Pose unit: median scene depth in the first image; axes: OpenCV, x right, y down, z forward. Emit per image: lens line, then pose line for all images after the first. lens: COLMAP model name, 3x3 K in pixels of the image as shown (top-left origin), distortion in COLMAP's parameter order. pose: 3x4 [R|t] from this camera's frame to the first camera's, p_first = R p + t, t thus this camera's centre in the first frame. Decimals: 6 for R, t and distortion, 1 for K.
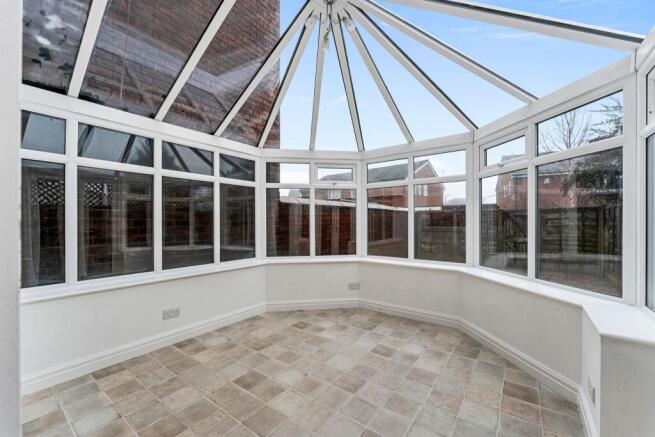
lens RADIAL K [[264.8, 0, 328.5], [0, 264.8, 220.9], [0, 0, 1]] dist [-0.001802, -0.000075]
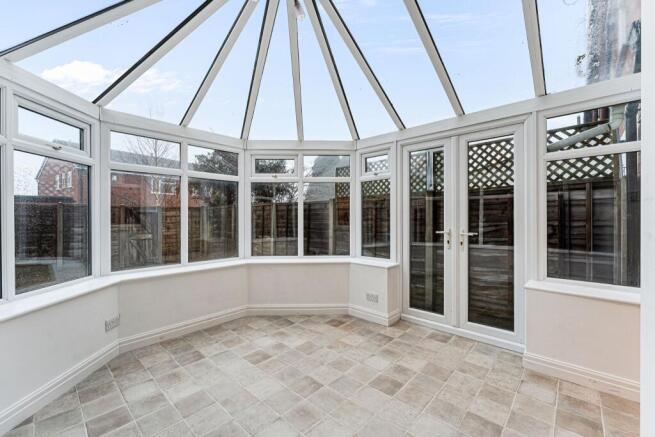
lens RADIAL K [[264.8, 0, 328.5], [0, 264.8, 220.9], [0, 0, 1]] dist [-0.001802, -0.000075]
pose [[0.120817, -0.011139, 0.992612, -0.608424], [-0.001573, 0.999934, 0.011412, -0.004595], [-0.992674, -0.002940, 0.120792, 0.561329]]
